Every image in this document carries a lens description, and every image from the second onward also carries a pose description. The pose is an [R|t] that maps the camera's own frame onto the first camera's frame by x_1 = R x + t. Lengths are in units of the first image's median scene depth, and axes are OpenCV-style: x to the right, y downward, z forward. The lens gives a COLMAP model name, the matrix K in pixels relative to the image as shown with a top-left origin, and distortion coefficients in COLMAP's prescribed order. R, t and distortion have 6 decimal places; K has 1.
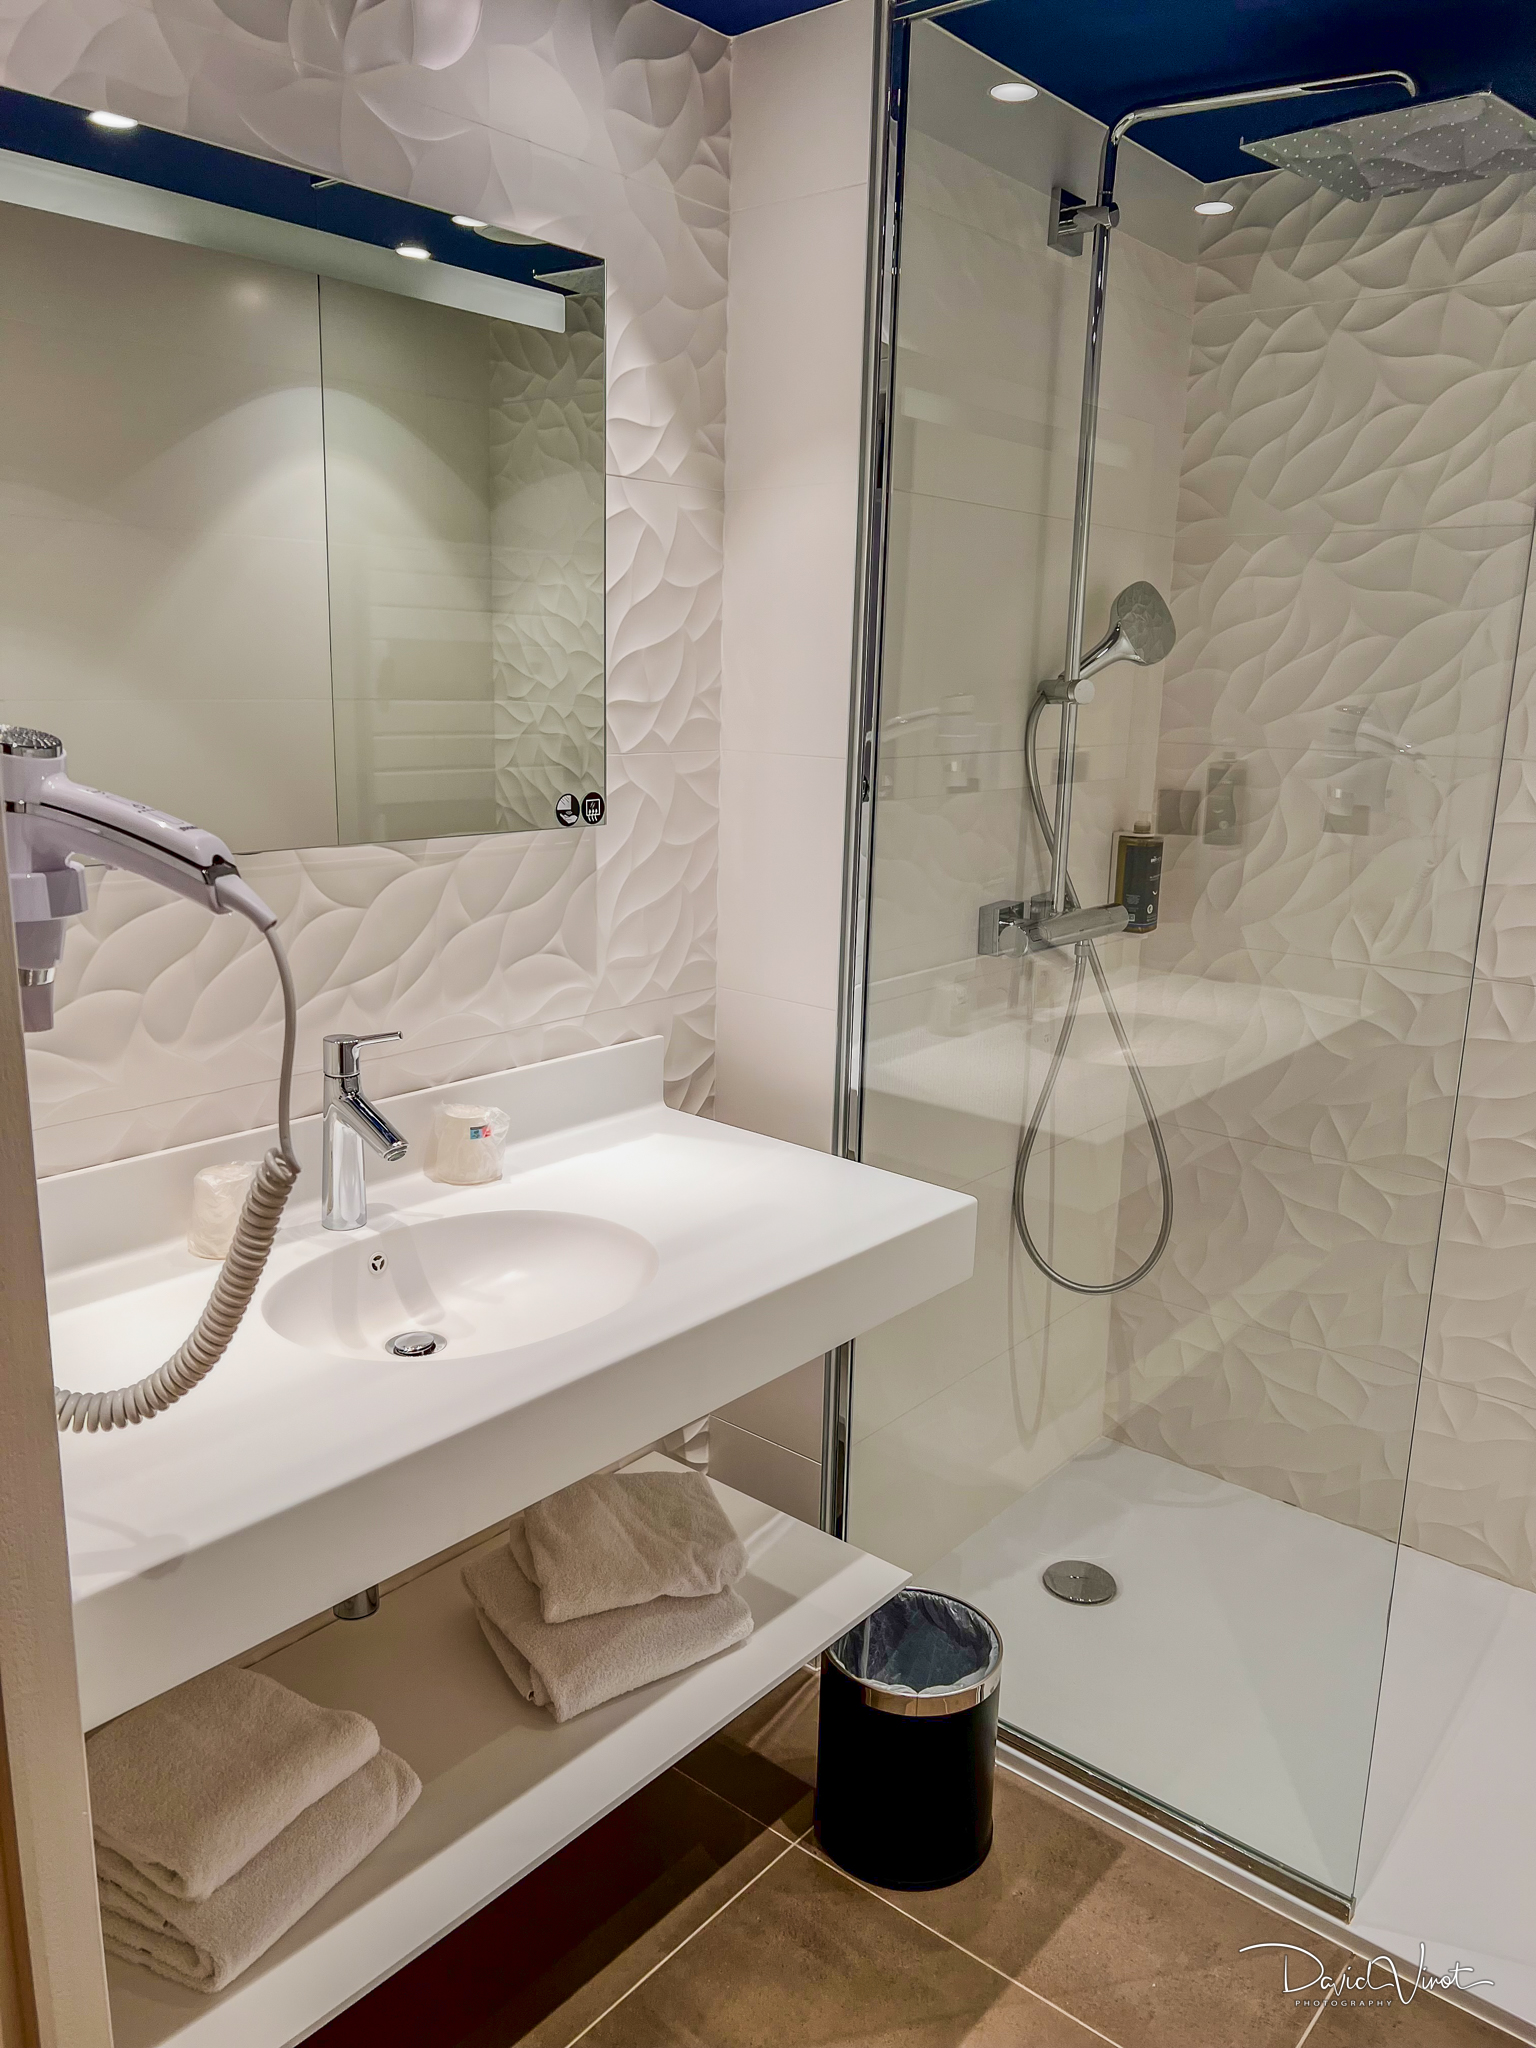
lens RADIAL K [[1529.8, 0, 758.9], [0, 1529.8, 1031.7], [0, 0, 1]] dist [0.045313, -0.041360]
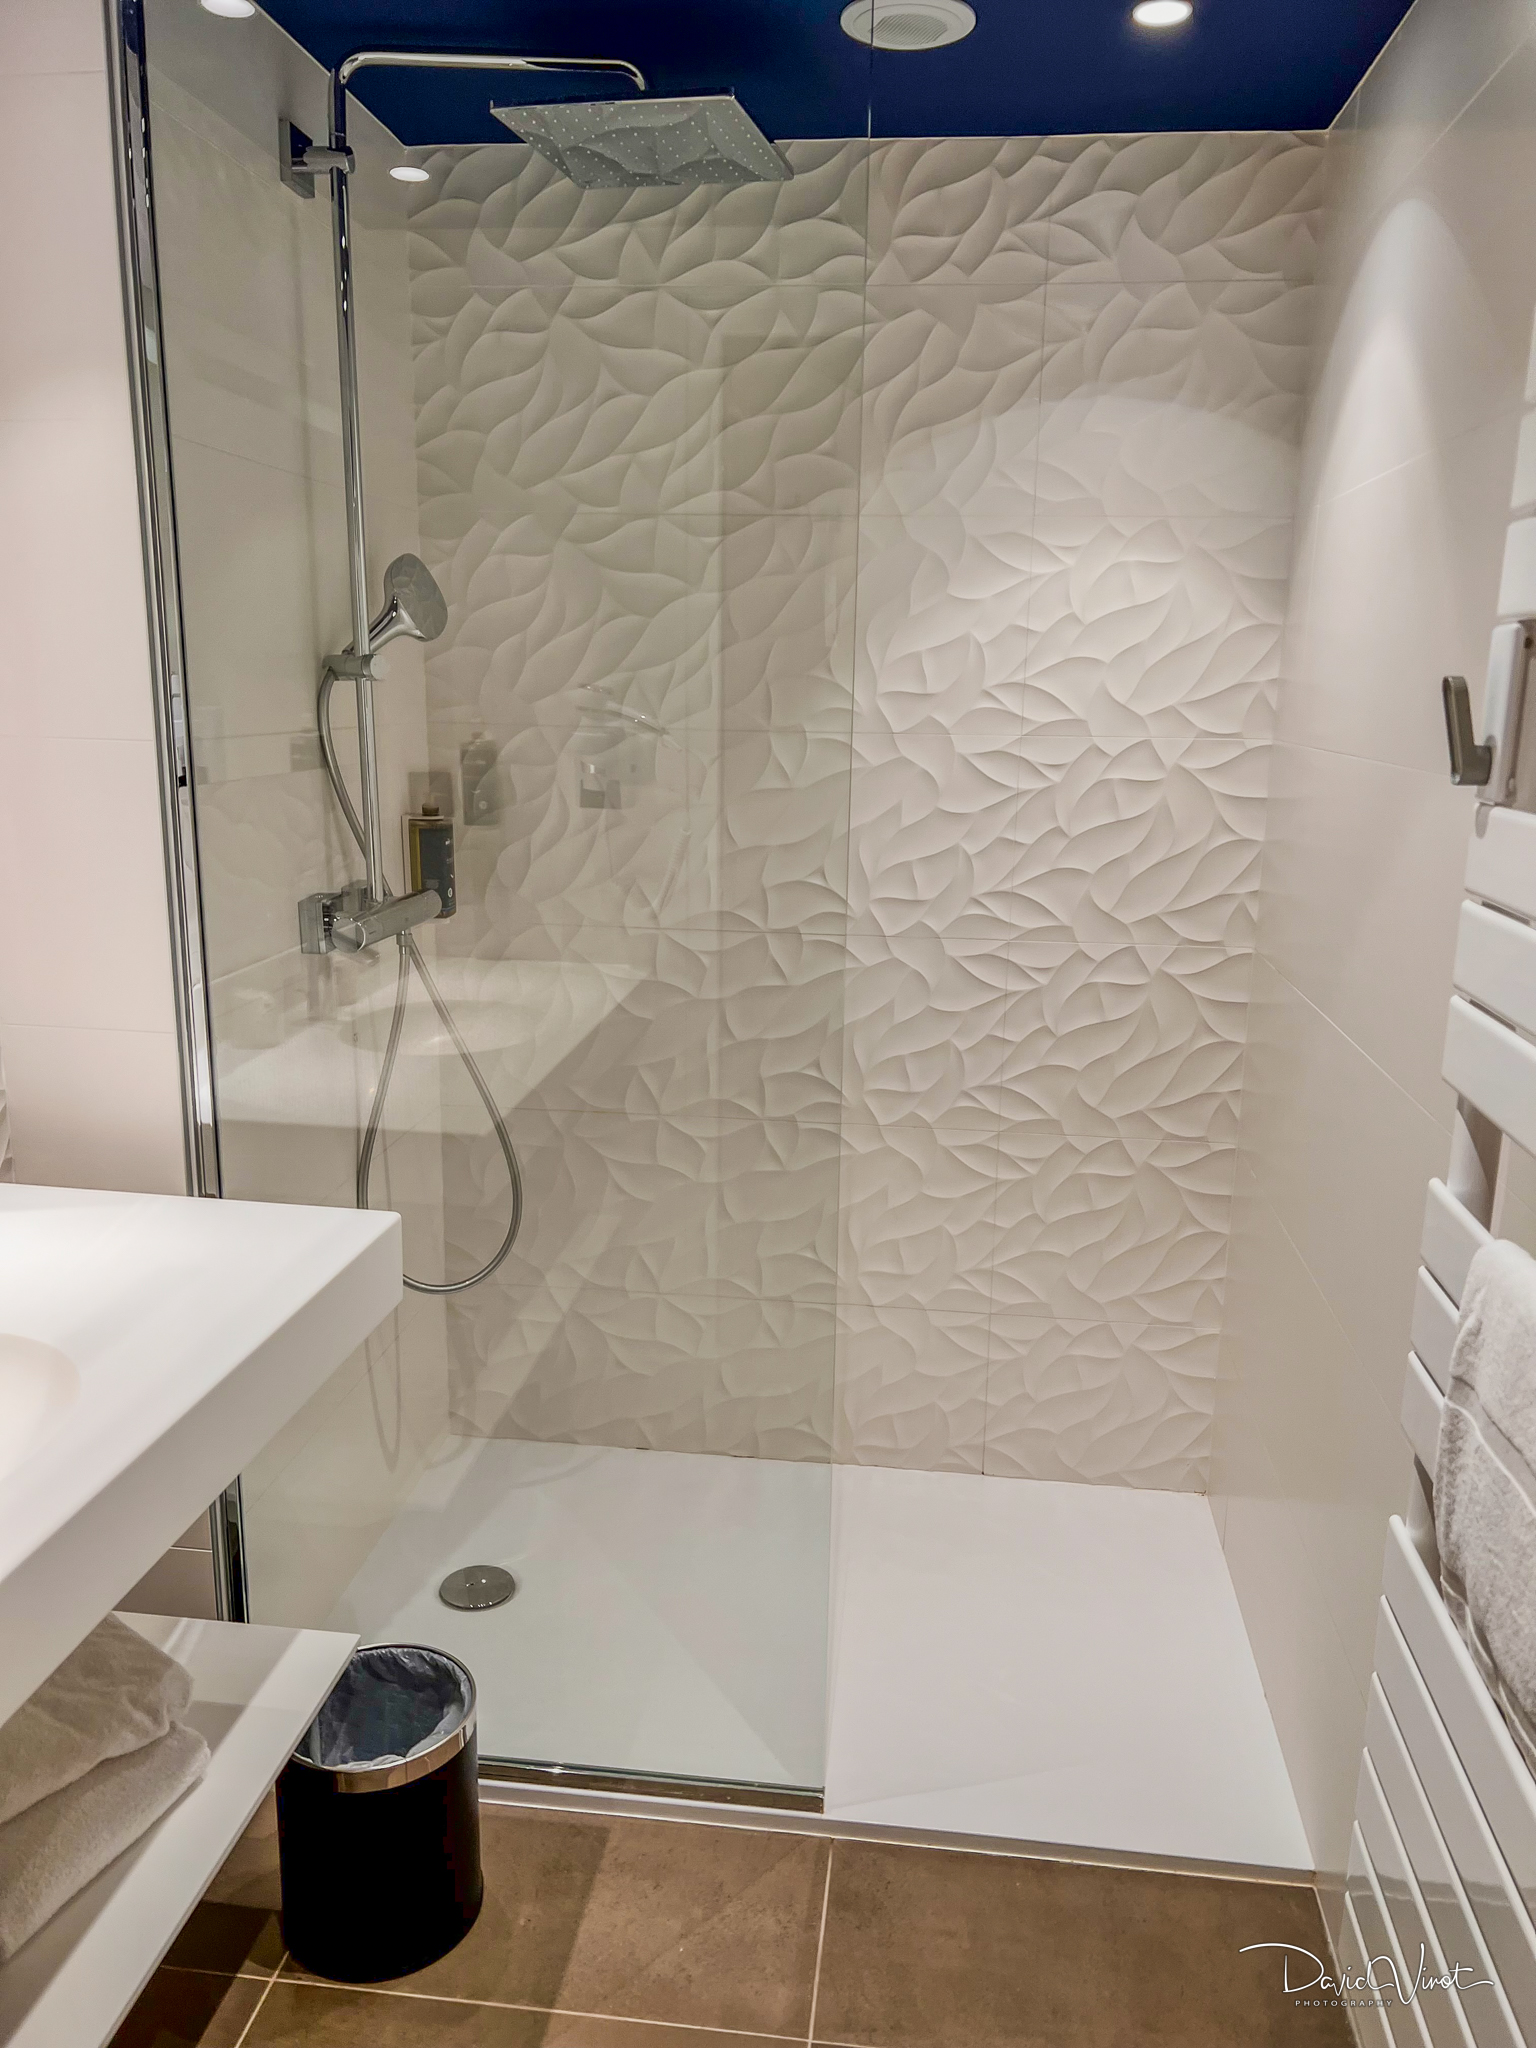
lens RADIAL K [[1529.8, 0, 775.3], [0, 1529.8, 1033.1], [0, 0, 1]] dist [0.045313, -0.041360]
pose [[0.842554, -0.130103, 0.522663, -0.106627], [0.126996, 0.991015, 0.041963, -0.006417], [-0.523427, 0.031020, 0.851506, 0.071288]]
